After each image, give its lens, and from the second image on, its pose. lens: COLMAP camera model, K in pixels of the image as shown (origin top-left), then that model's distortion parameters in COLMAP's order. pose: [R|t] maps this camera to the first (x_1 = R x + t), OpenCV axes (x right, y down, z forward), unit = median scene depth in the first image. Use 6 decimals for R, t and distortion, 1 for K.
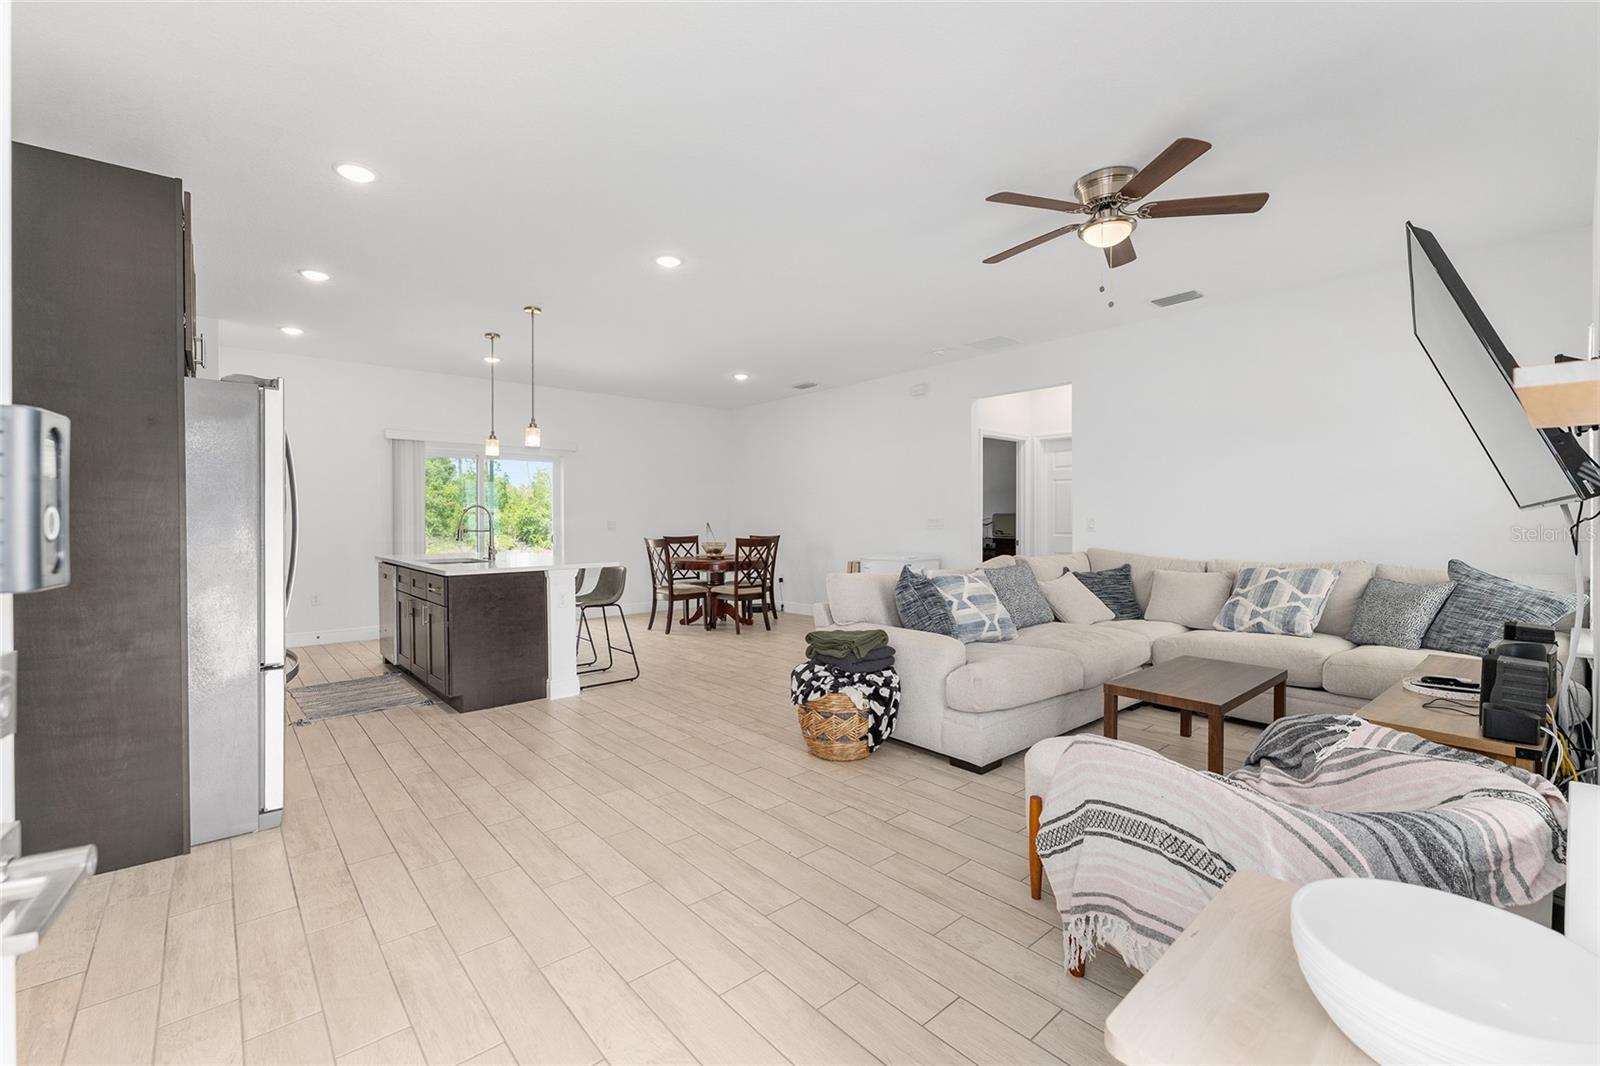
lens RADIAL K [[680.3, 0, 794.2], [0, 680.3, 522.5], [0, 0, 1]] dist [0.000012, -0.000073]
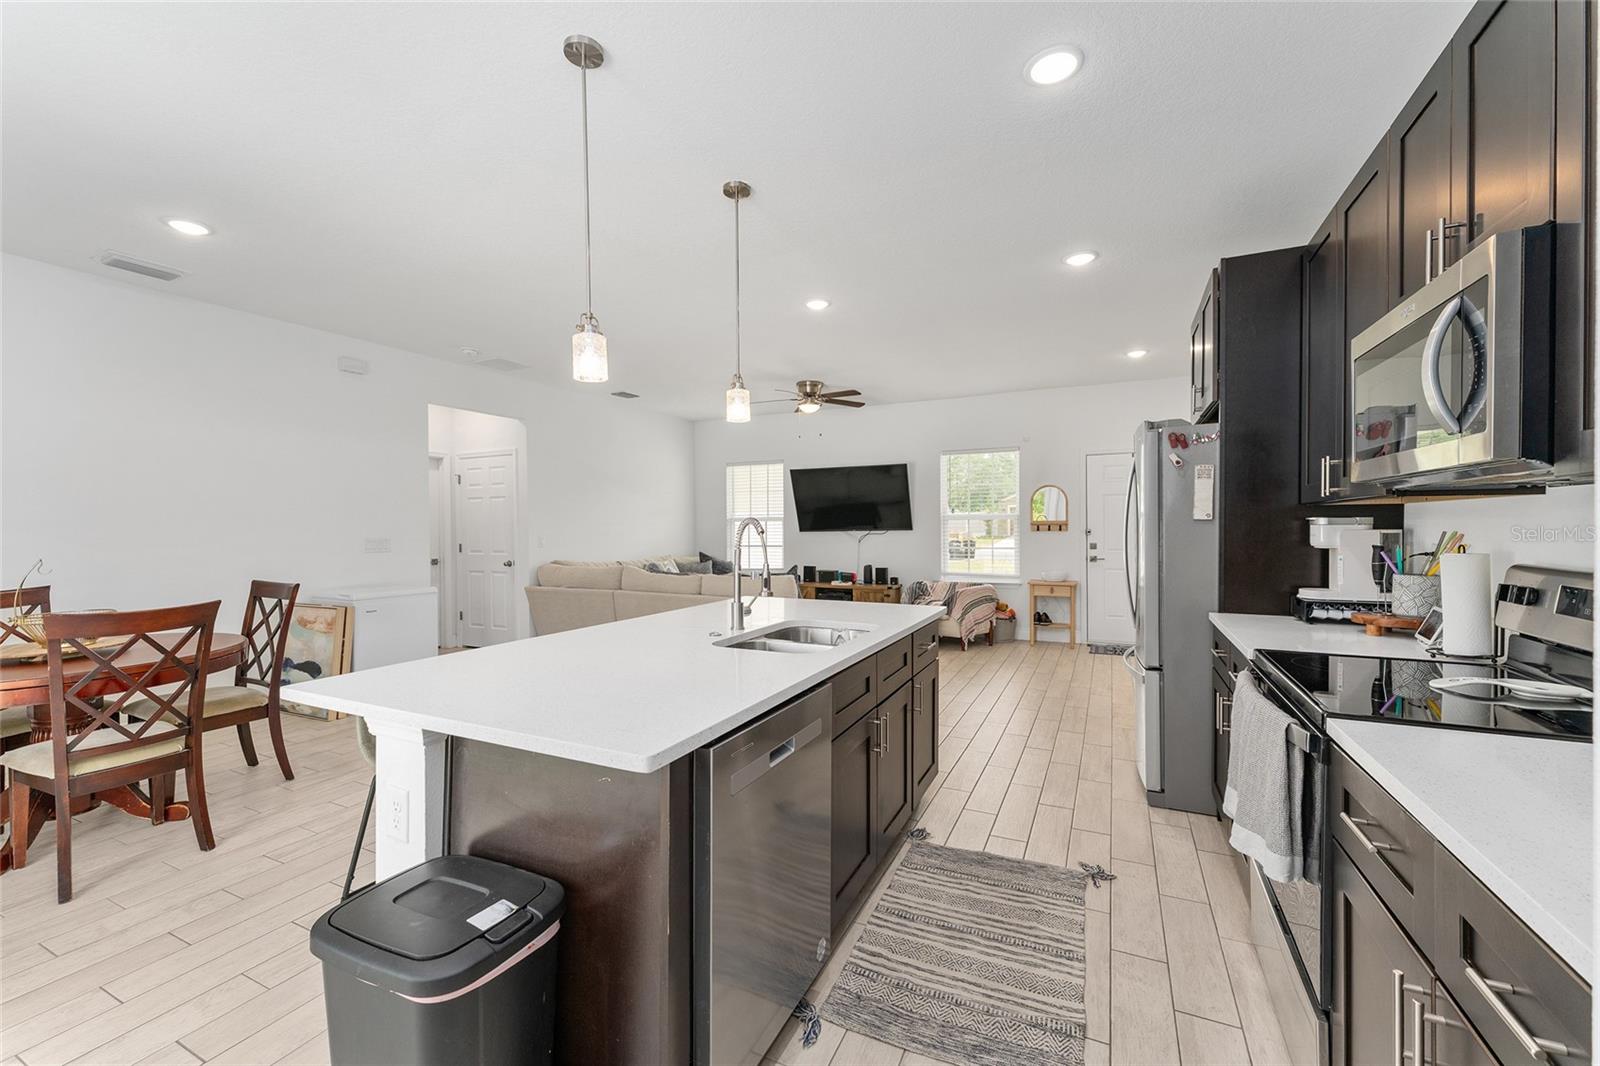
lens RADIAL K [[645.4, 0, 800.0], [0, 645.4, 533.0], [0, 0, 1]] dist [-0.000159, -0.000077]
pose [[-0.402738, -0.003345, 0.915309, -0.840518], [0.010786, 0.999907, 0.008400, -0.017960], [-0.915252, 0.013256, -0.402664, 1.082439]]
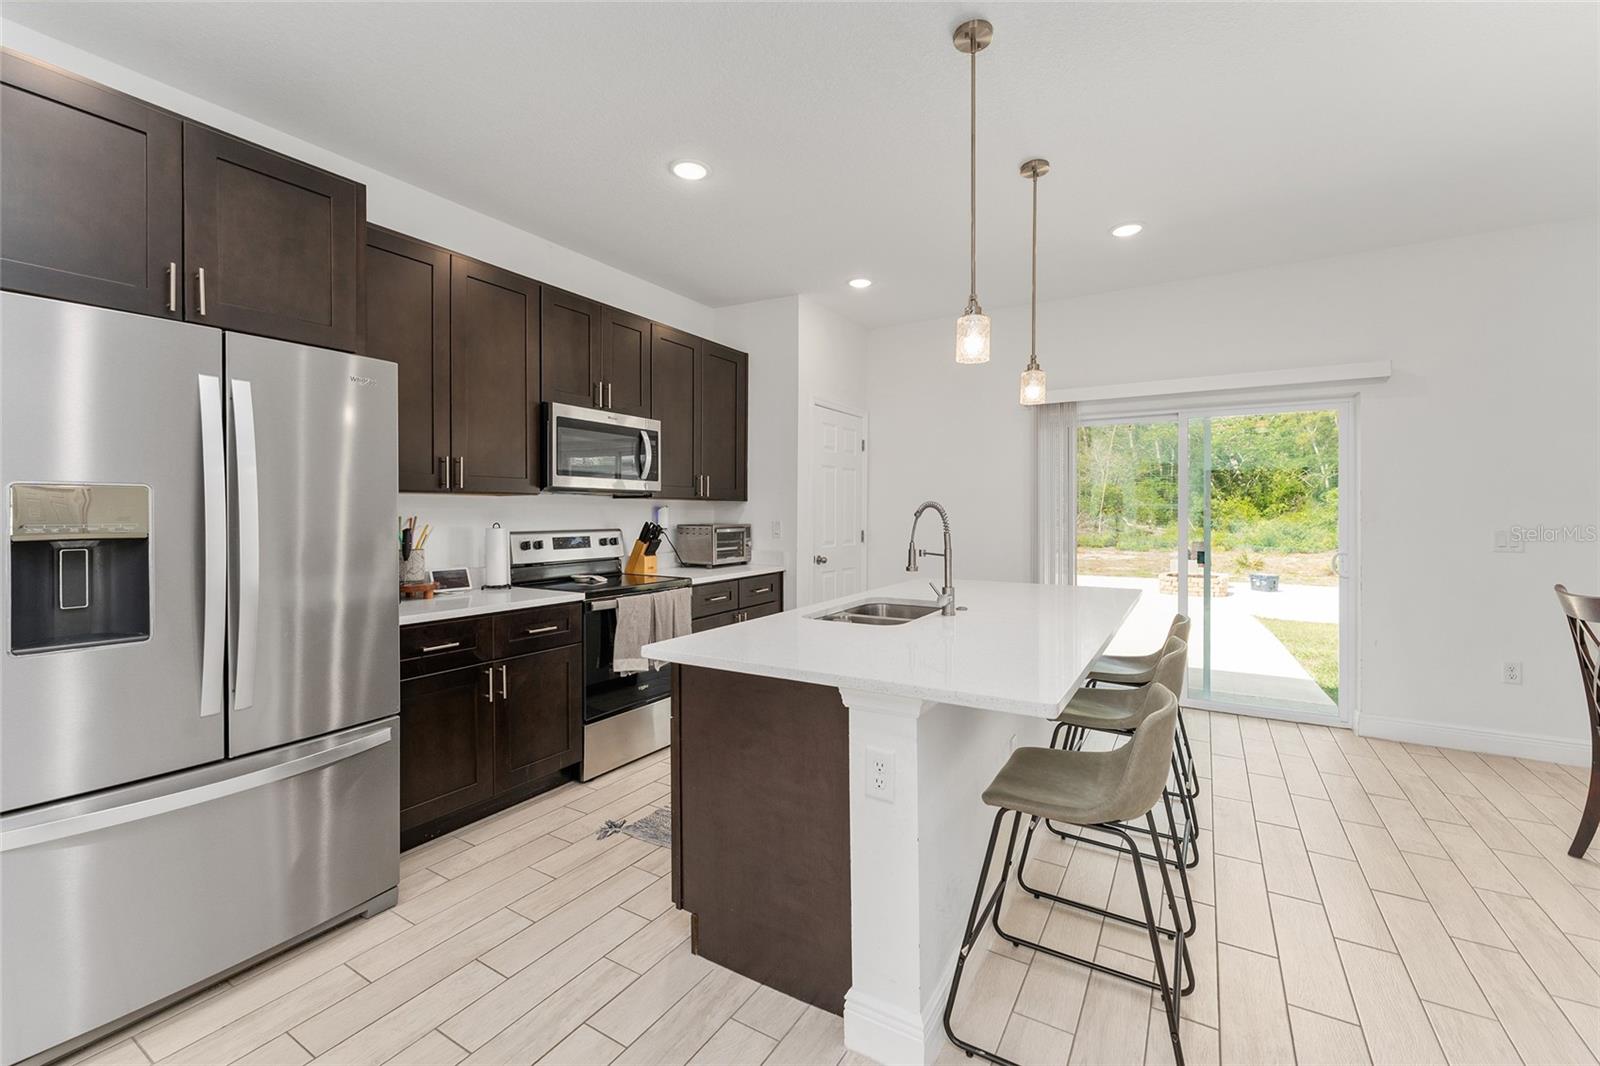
lens RADIAL K [[661.0, 0, 803.2], [0, 661.0, 513.4], [0, 0, 1]] dist [-0.004250, -0.000311]
pose [[0.308829, 0.005756, -0.951100, -0.028305], [-0.005107, 0.999977, 0.004393, -0.018065], [0.951104, 0.003500, 0.308851, 0.711875]]
